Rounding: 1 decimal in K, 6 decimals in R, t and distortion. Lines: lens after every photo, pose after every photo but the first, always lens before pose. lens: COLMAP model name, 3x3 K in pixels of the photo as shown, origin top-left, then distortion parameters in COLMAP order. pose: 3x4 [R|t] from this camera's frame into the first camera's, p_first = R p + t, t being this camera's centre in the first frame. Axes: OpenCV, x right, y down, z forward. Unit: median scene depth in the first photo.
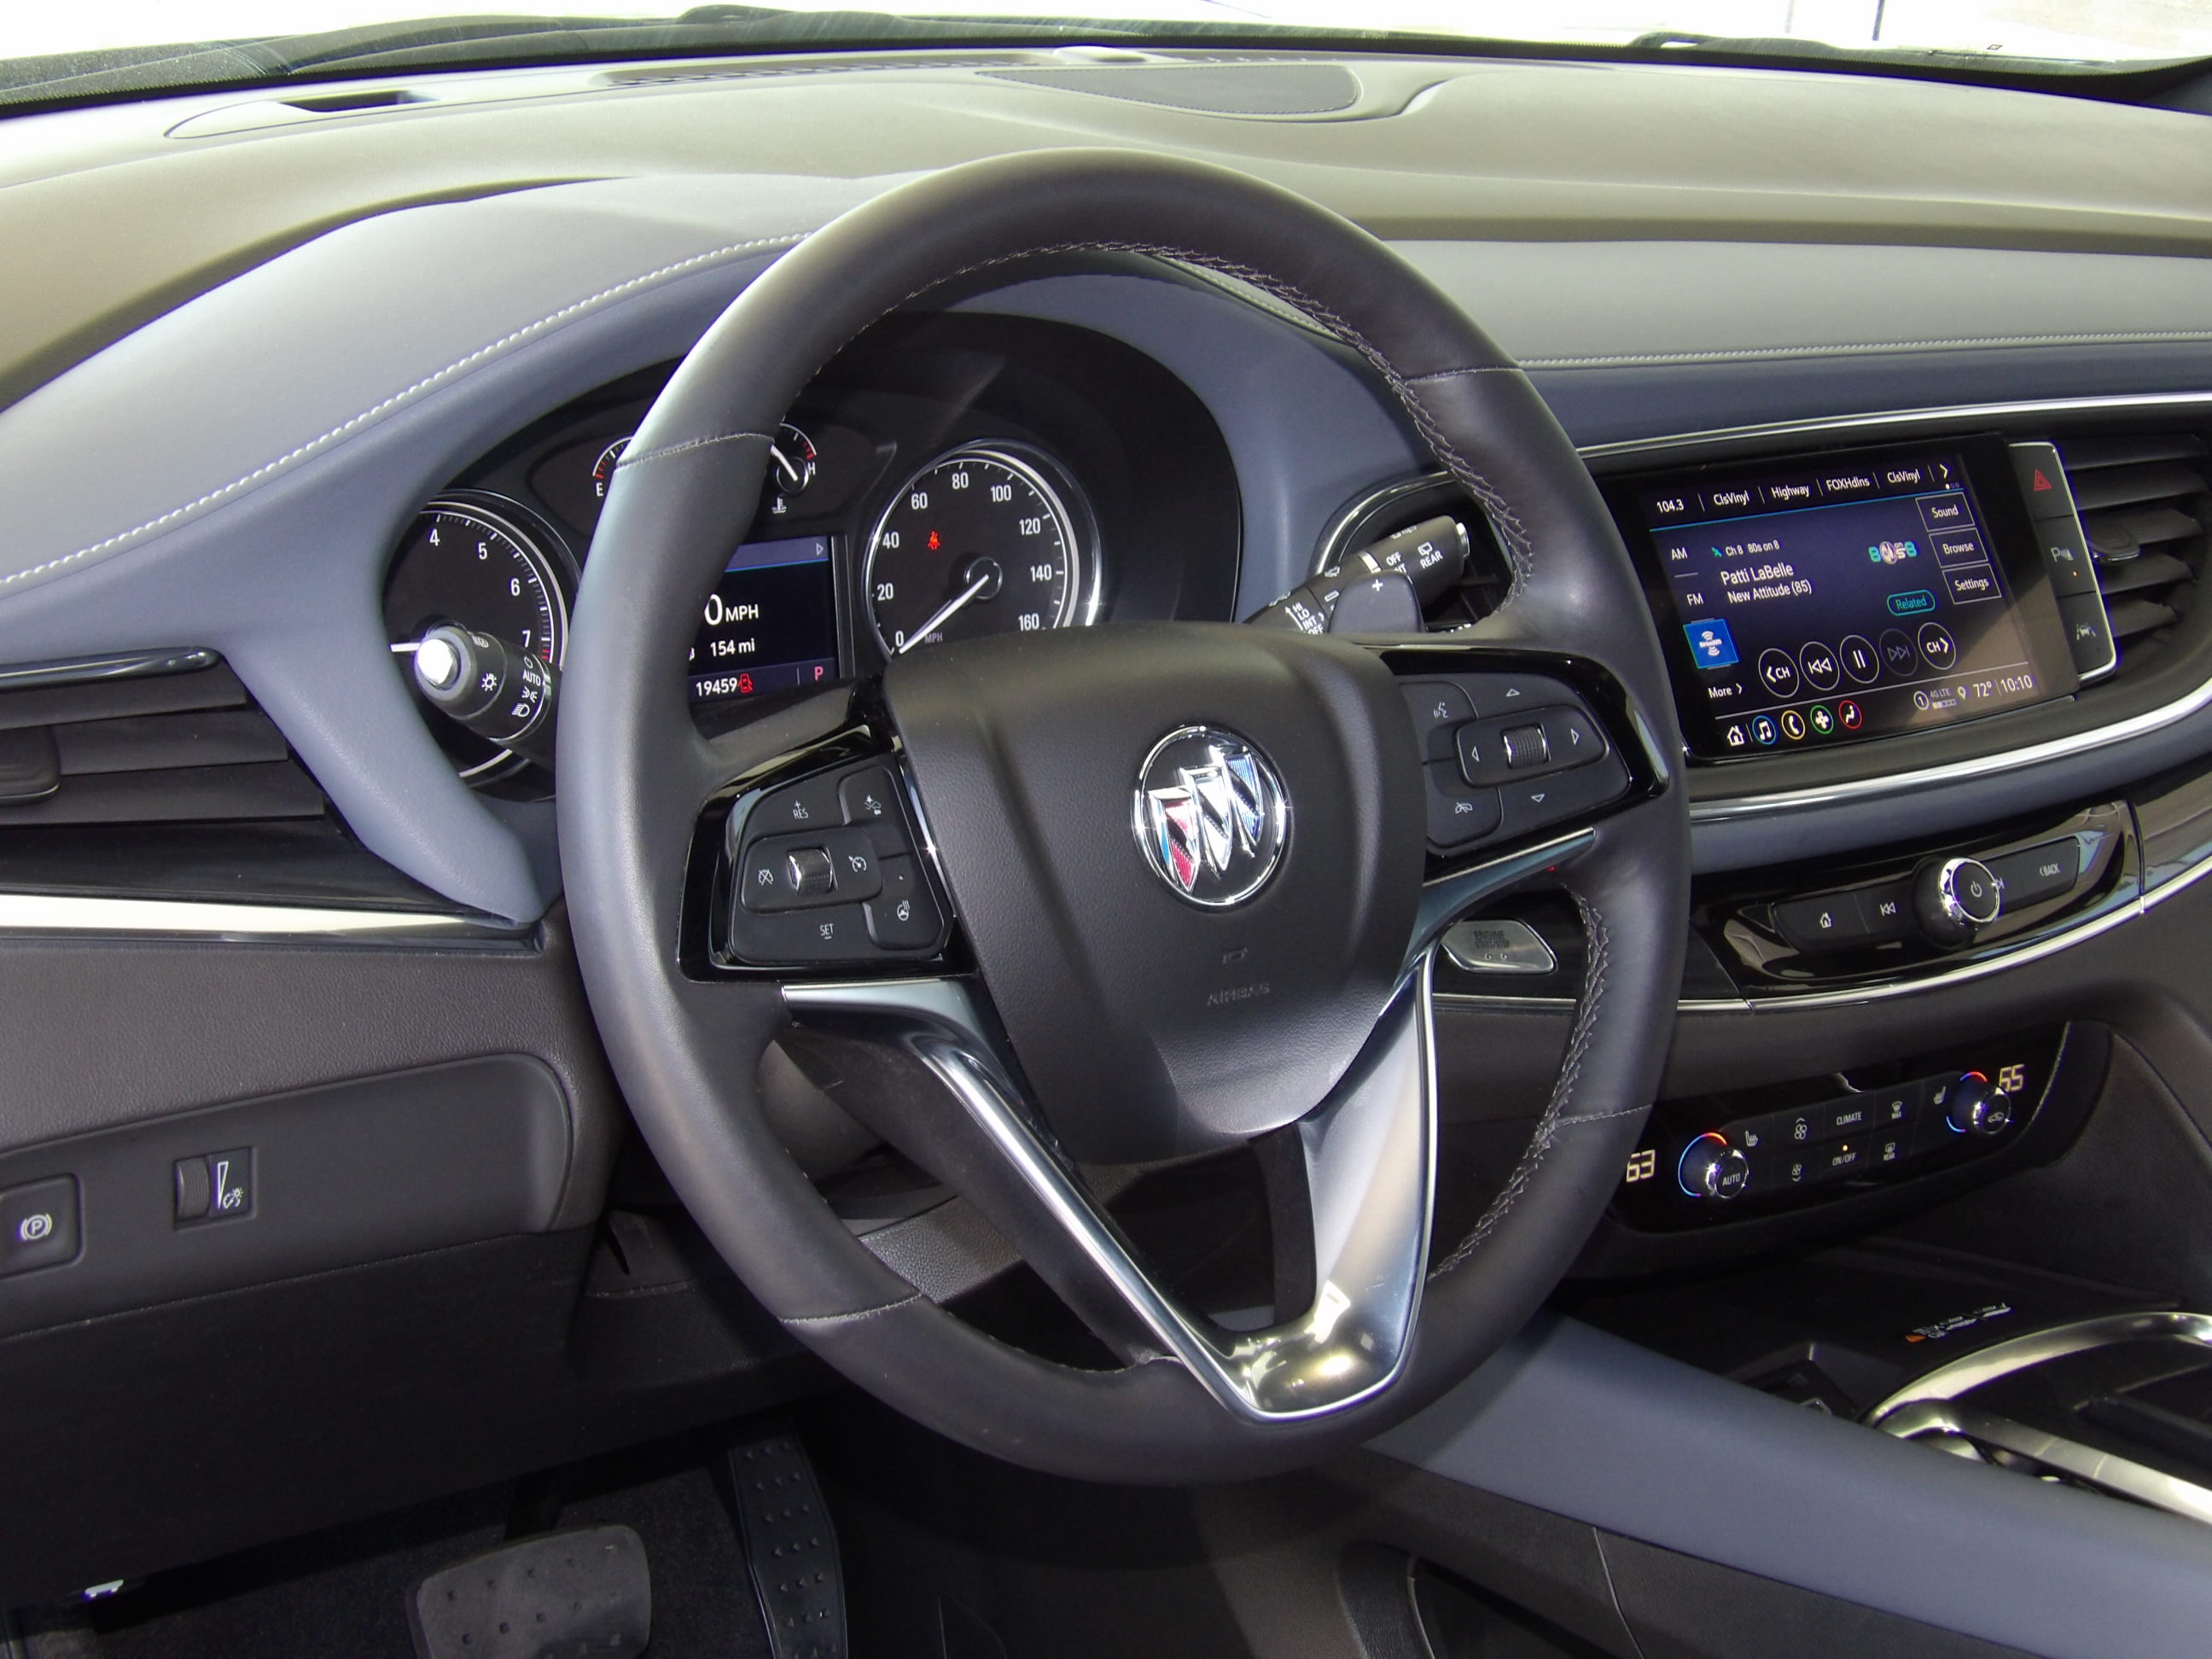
lens RADIAL K [[3675.9, 0, 1095.6], [0, 3675.9, 824.2], [0, 0, 1]] dist [-0.029918, 0.000000]
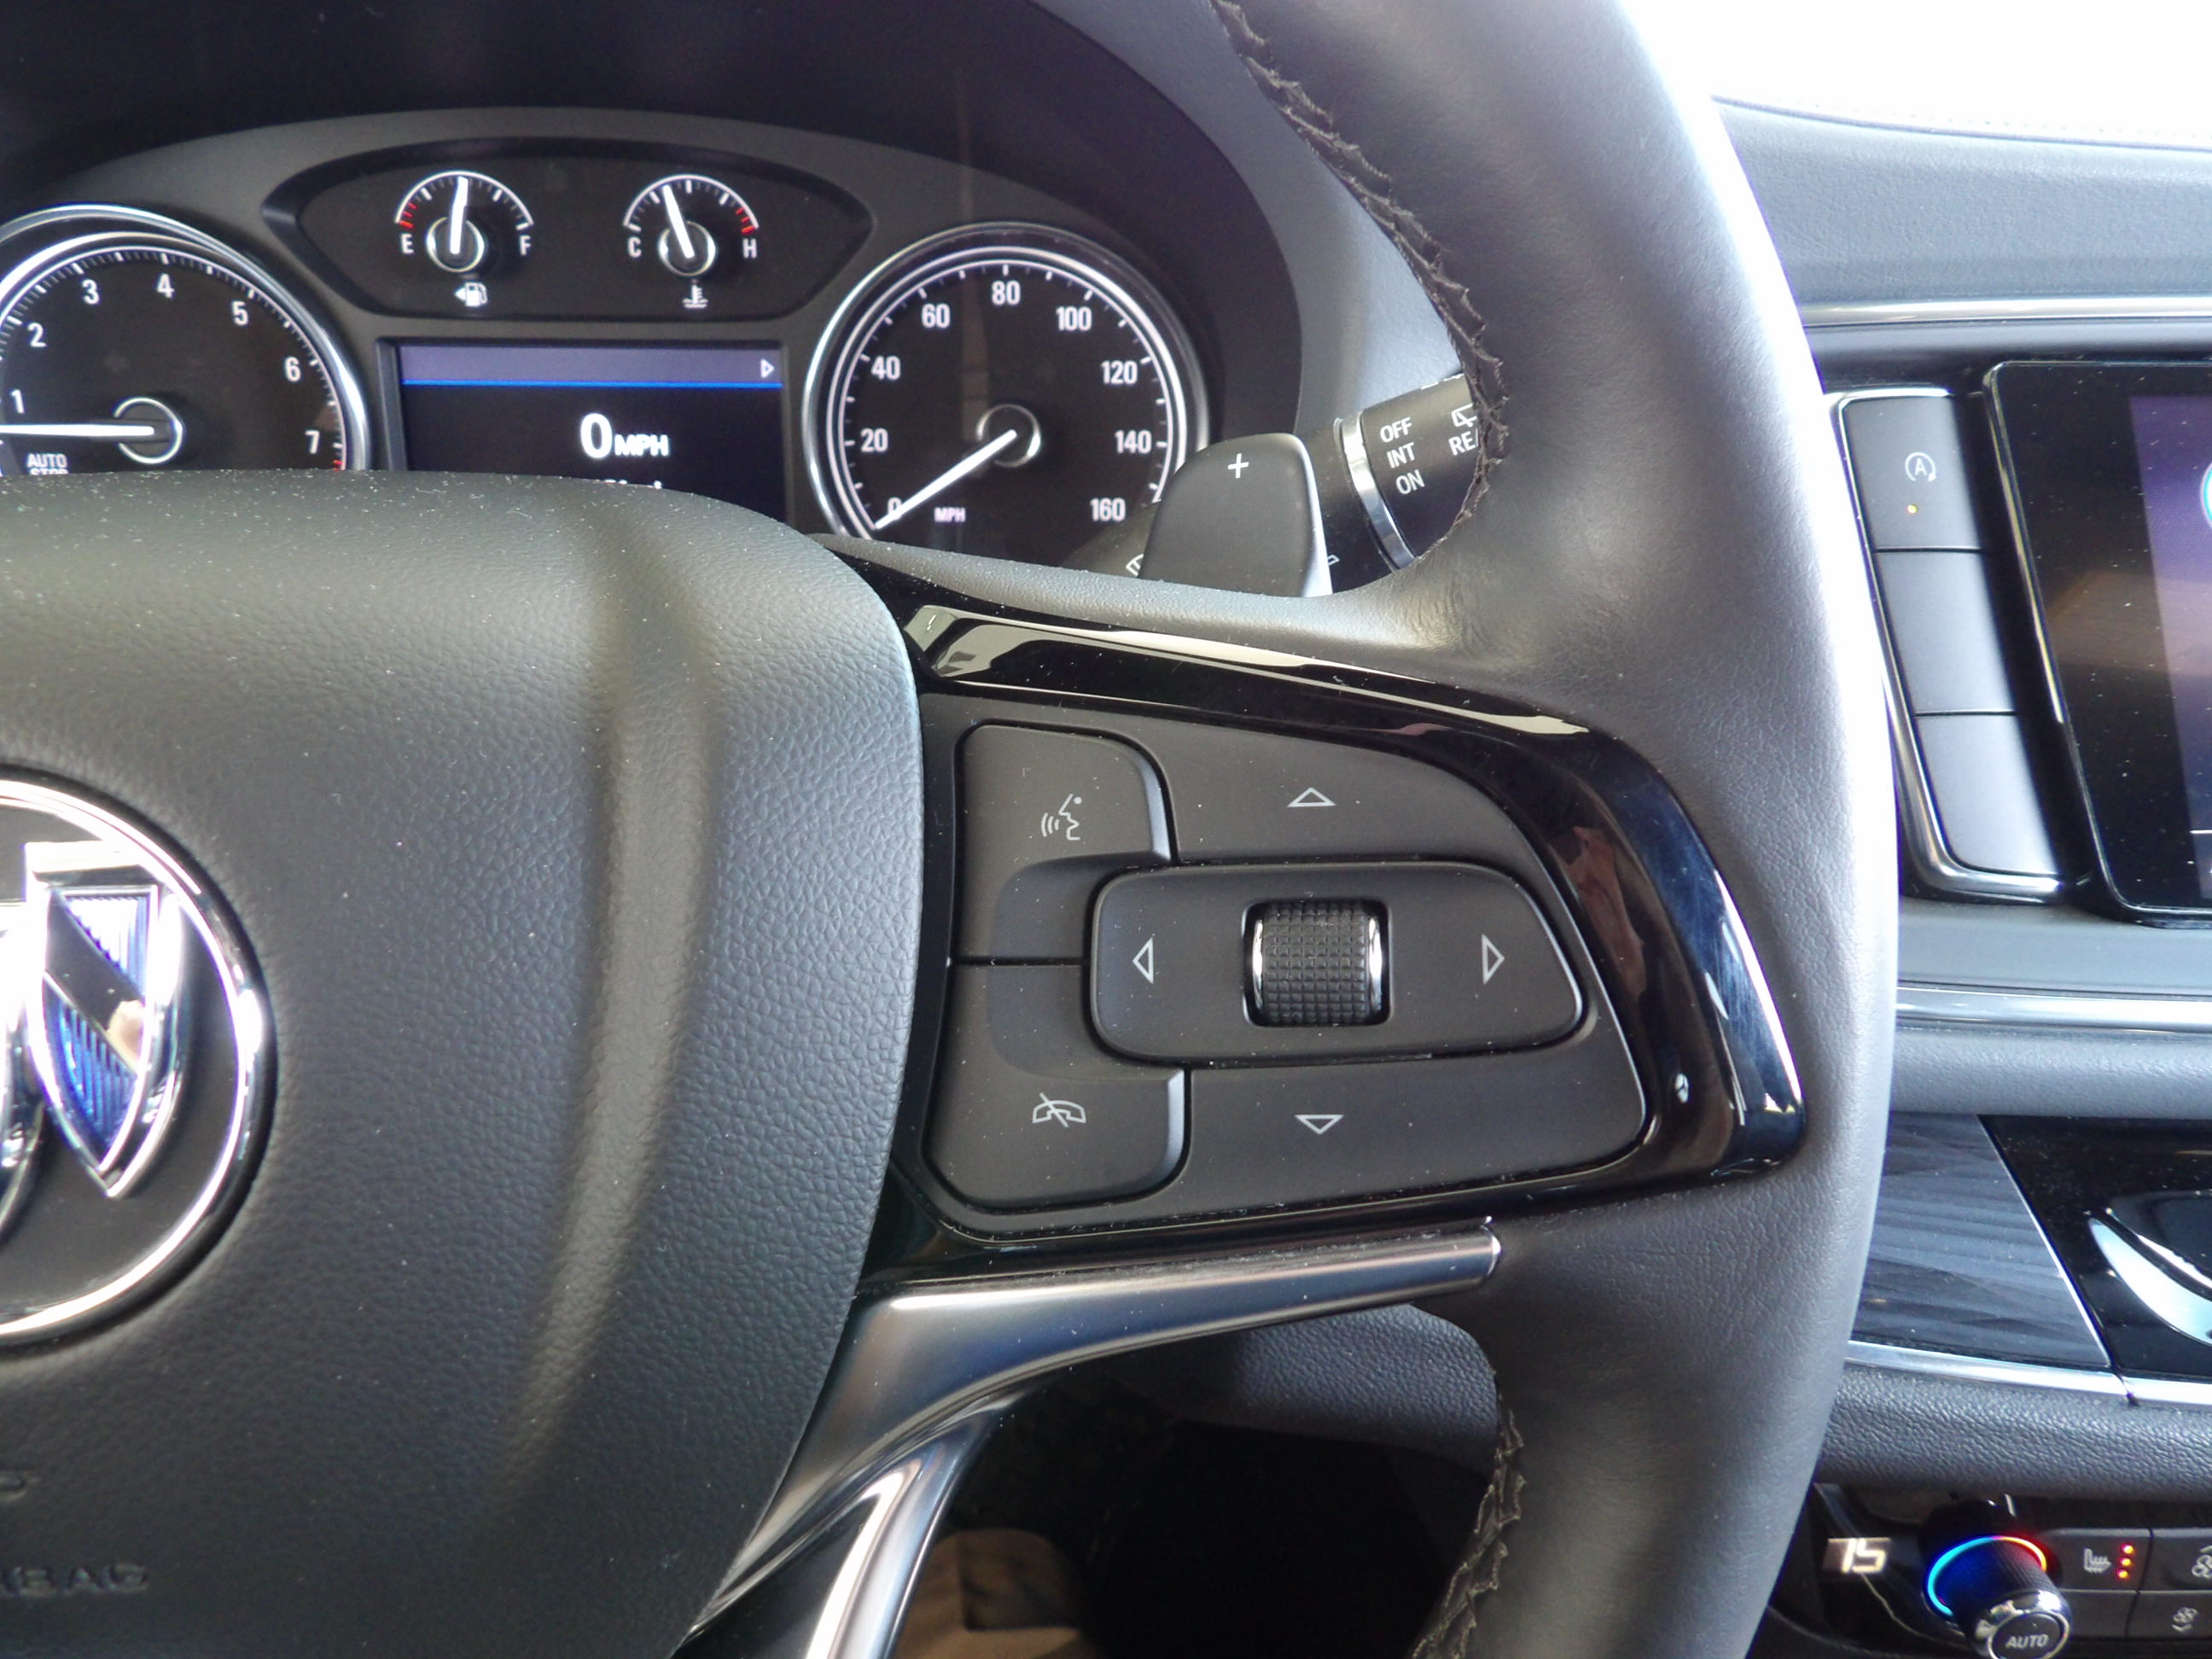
lens RADIAL K [[1615.4, 0, 1118.7], [0, 1615.4, 799.5], [0, 0, 1]] dist [-0.030699, 0.033593]
pose [[0.864575, 0.194614, -0.463287, 0.141162], [-0.140902, 0.978862, 0.148245, -0.046670], [0.482345, -0.062890, 0.873721, 0.724145]]
